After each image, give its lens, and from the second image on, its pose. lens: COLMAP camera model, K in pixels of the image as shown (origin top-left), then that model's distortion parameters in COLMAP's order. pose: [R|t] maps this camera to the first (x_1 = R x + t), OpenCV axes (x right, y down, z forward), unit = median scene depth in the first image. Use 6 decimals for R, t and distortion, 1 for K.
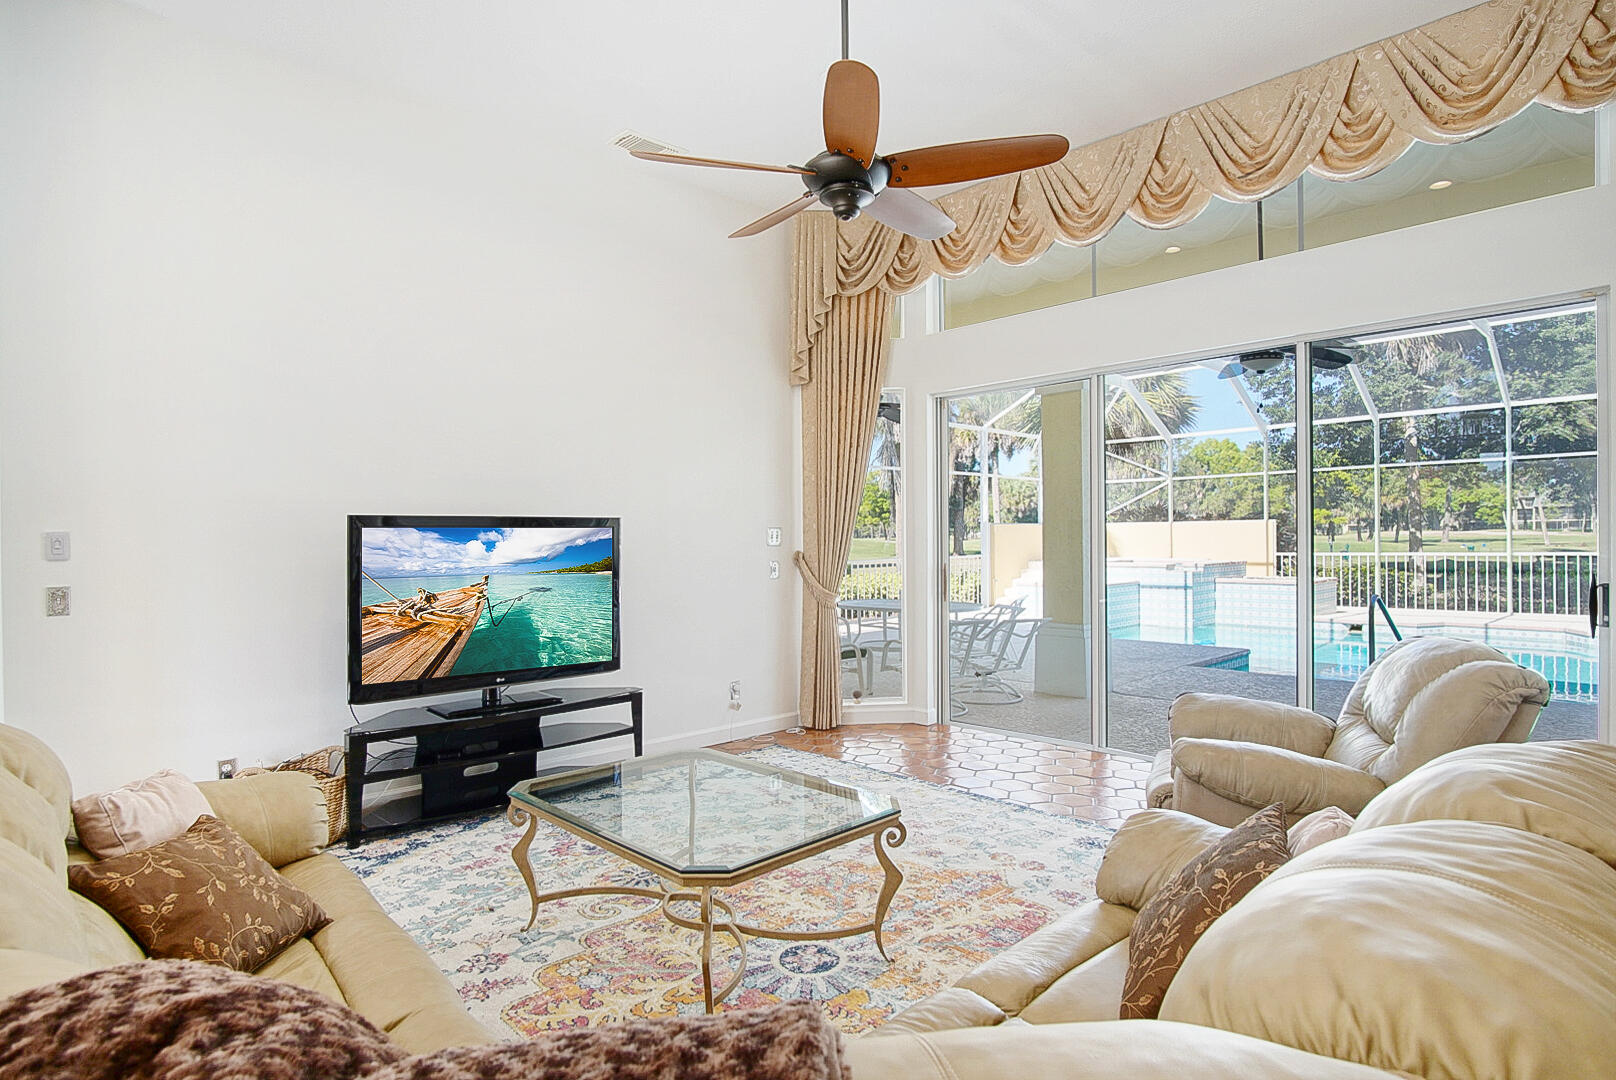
lens RADIAL K [[868.6, 0, 818.7], [0, 868.6, 542.1], [0, 0, 1]] dist [-0.033896, 0.008399]
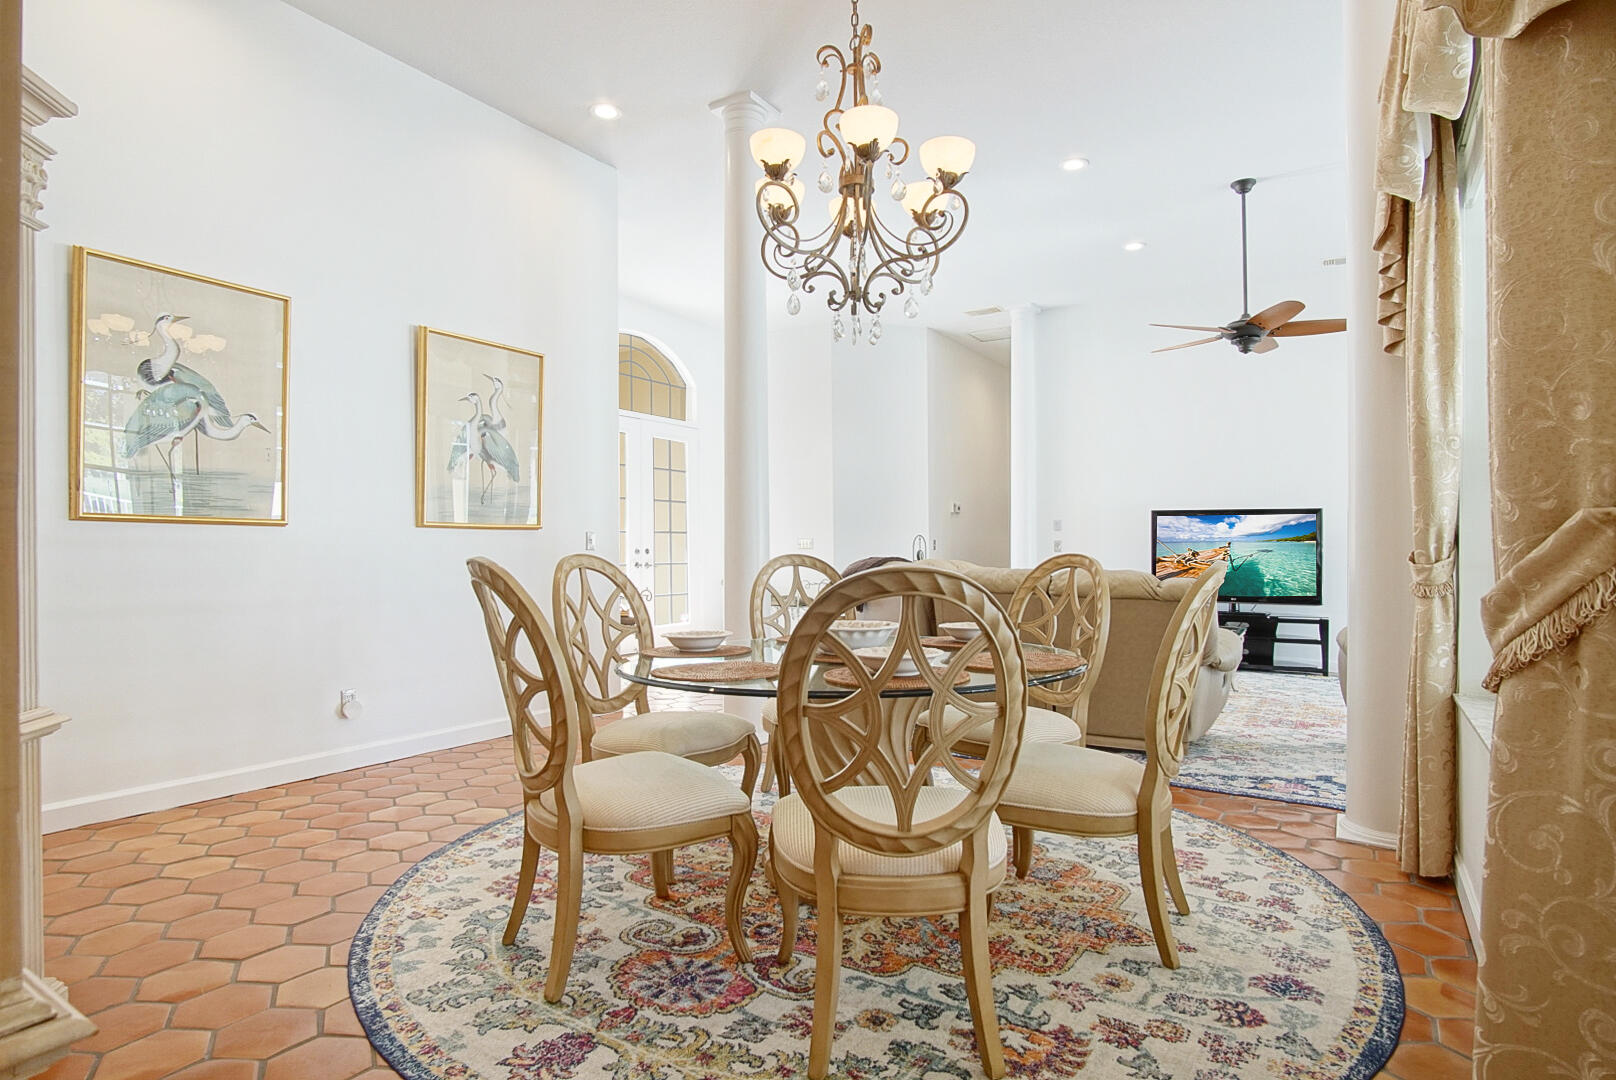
lens RADIAL K [[868.6, 0, 816.1], [0, 868.6, 550.1], [0, 0, 1]] dist [-0.033896, 0.008399]
pose [[0.248984, 0.012948, -0.968421, 1.159443], [-0.011004, 0.999884, 0.010539, 0.046597], [0.968445, 0.008032, 0.249098, -0.300741]]
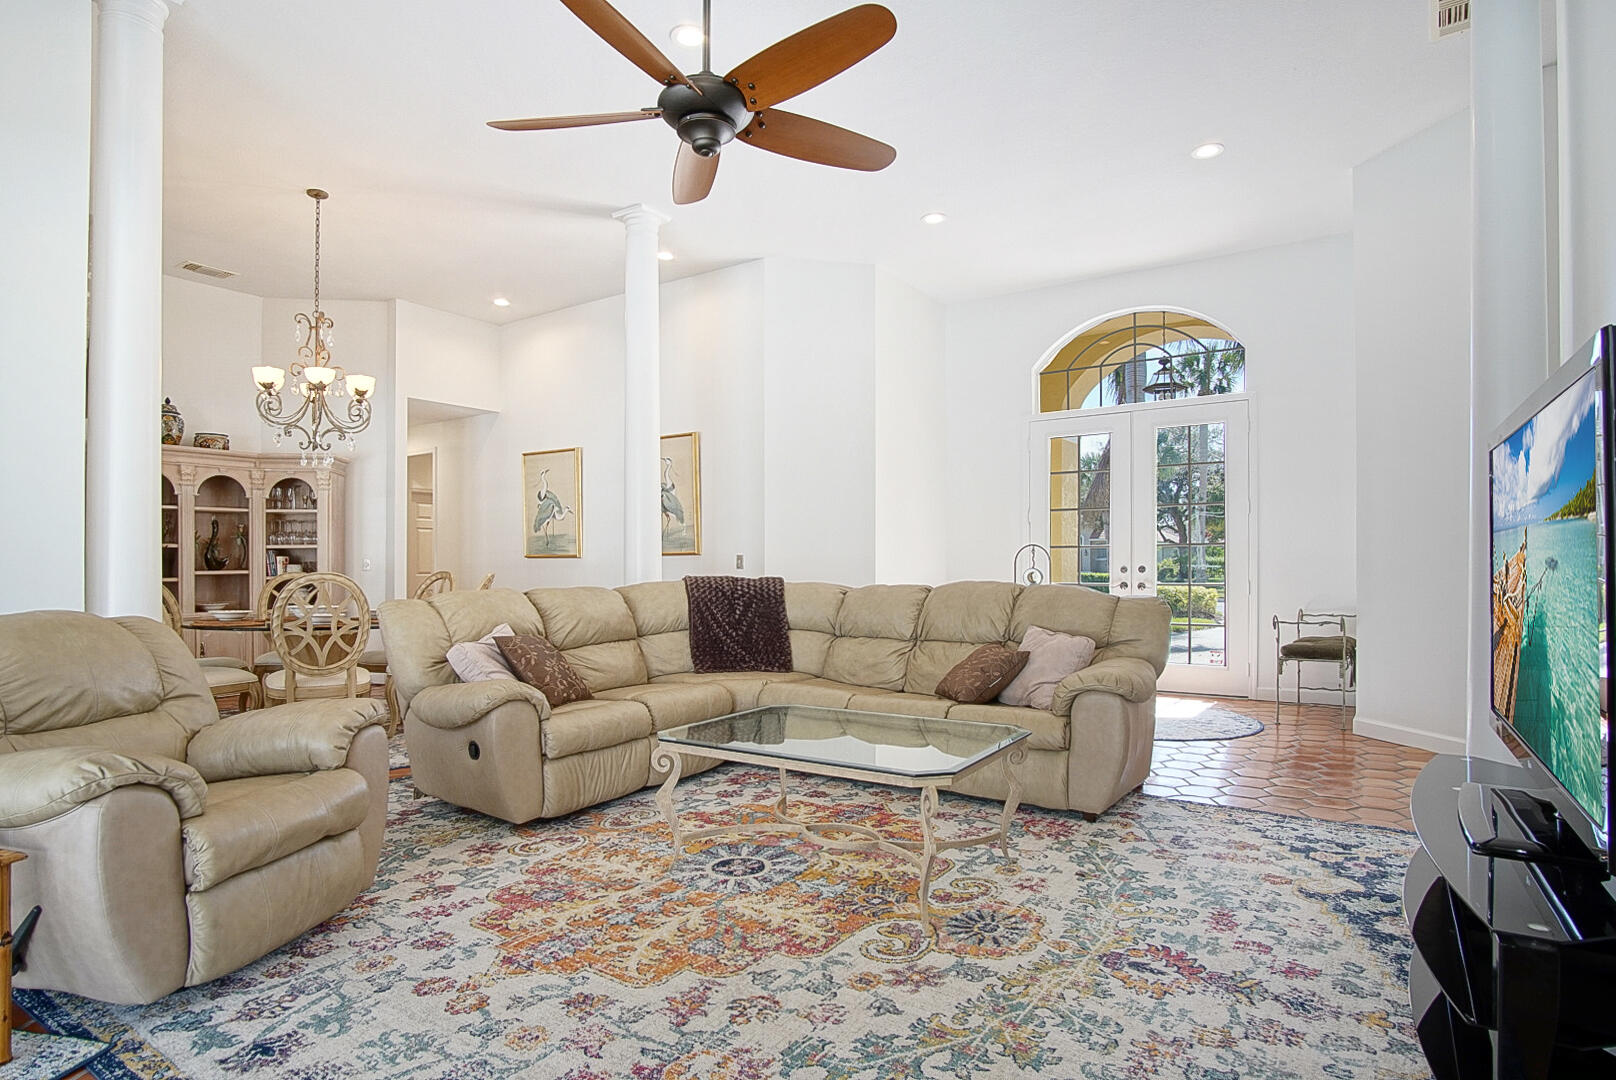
lens RADIAL K [[868.6, 0, 811.6], [0, 868.6, 544.1], [0, 0, 1]] dist [-0.033896, 0.008399]
pose [[-0.977359, 0.010744, -0.211313, 0.079399], [0.014680, 0.999747, -0.017070, 0.046152], [0.211076, -0.019786, -0.977269, 1.293239]]
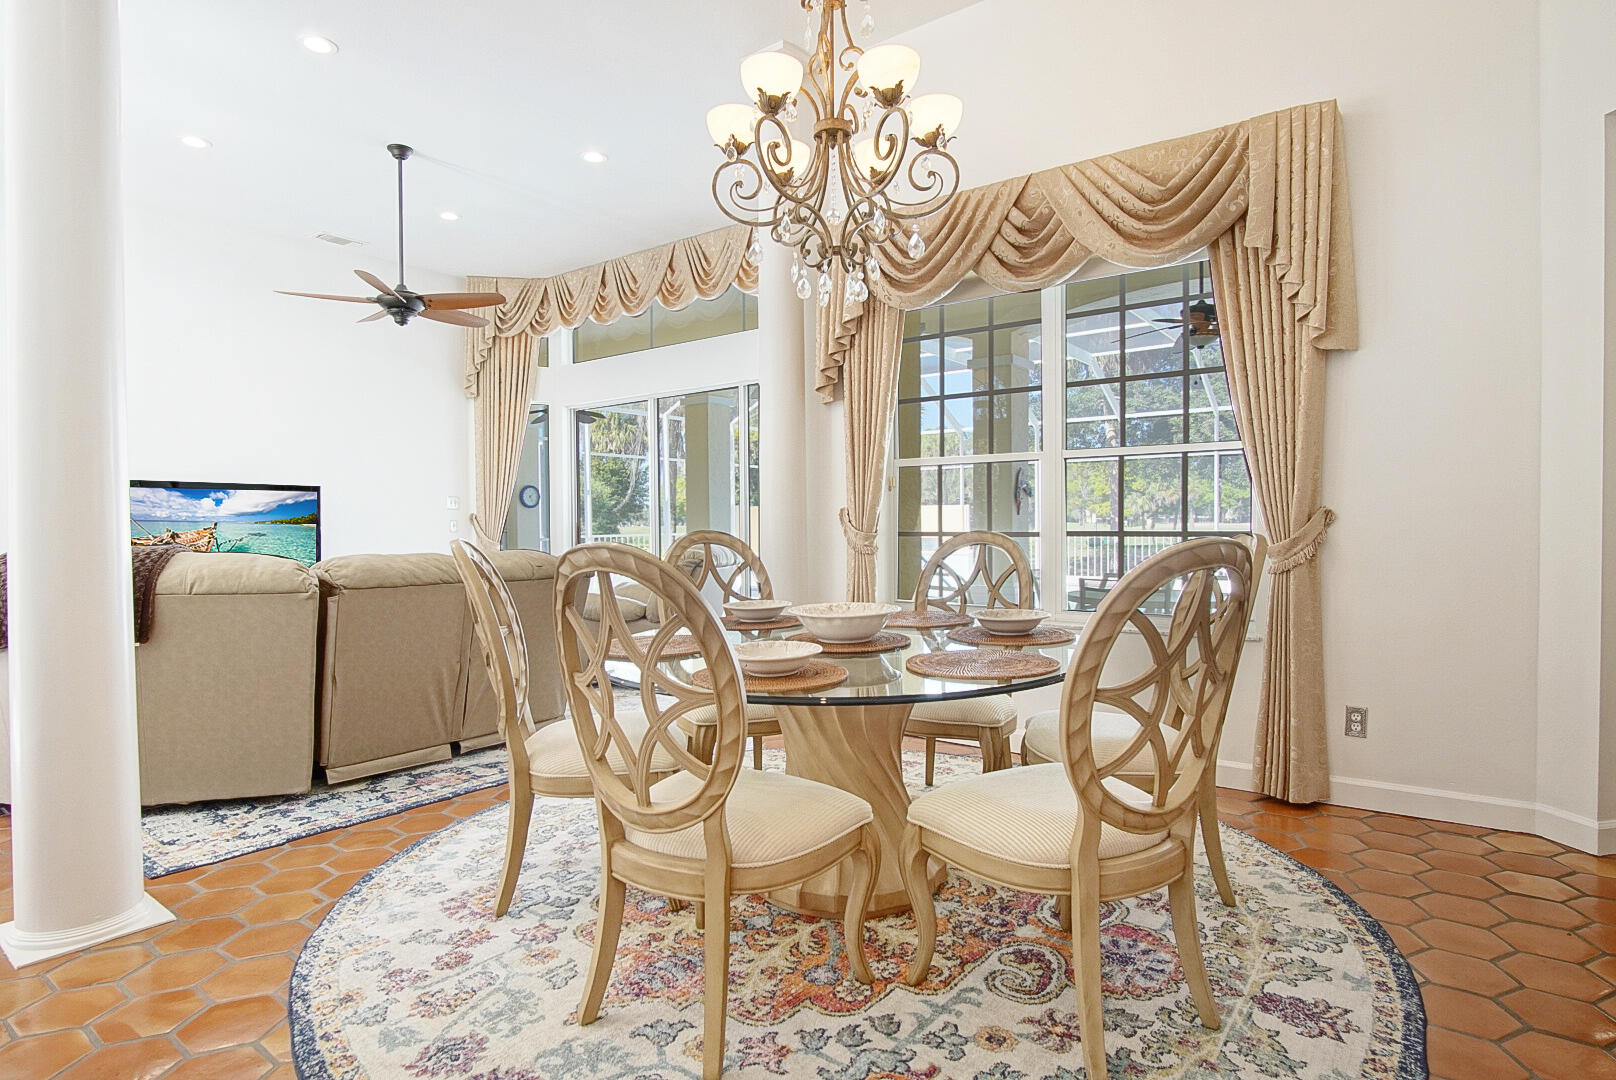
lens RADIAL K [[868.6, 0, 811.2], [0, 868.6, 524.1], [0, 0, 1]] dist [-0.033896, 0.008399]
pose [[0.984896, 0.002949, 0.173120, 0.403980], [-0.001209, 0.999948, -0.010156, 0.058359], [-0.173141, 0.009793, 0.984848, -0.702042]]
